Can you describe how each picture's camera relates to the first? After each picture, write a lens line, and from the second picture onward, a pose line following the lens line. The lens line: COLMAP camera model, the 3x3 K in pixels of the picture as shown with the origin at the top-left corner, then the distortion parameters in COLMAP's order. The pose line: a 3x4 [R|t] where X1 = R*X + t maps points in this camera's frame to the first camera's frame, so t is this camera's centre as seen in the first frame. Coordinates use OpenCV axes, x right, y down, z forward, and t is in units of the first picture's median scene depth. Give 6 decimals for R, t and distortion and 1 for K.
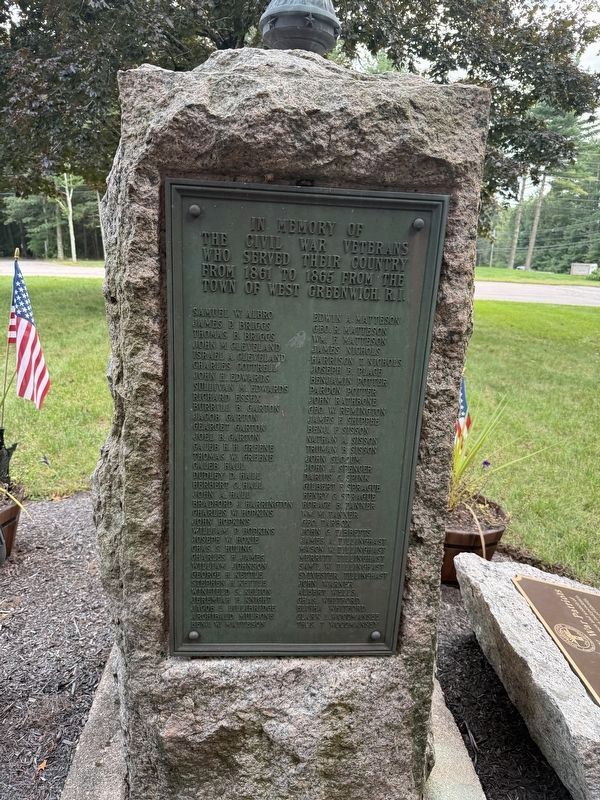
lens RADIAL K [[566.8, 0, 296.4], [0, 566.8, 406.6], [0, 0, 1]] dist [0.056697, -0.071830]
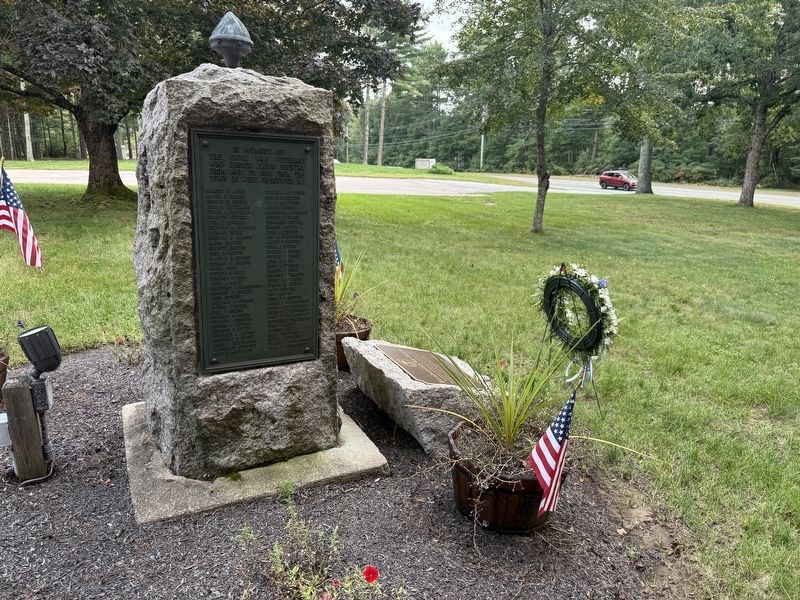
lens RADIAL K [[566.8, 0, 408.4], [0, 566.8, 298.6], [0, 0, 1]] dist [0.056697, -0.071830]
pose [[0.912962, -0.102861, 0.394868, -0.336019], [0.106741, 0.994212, 0.012194, 0.250761], [-0.393837, 0.031016, 0.918657, -1.079484]]
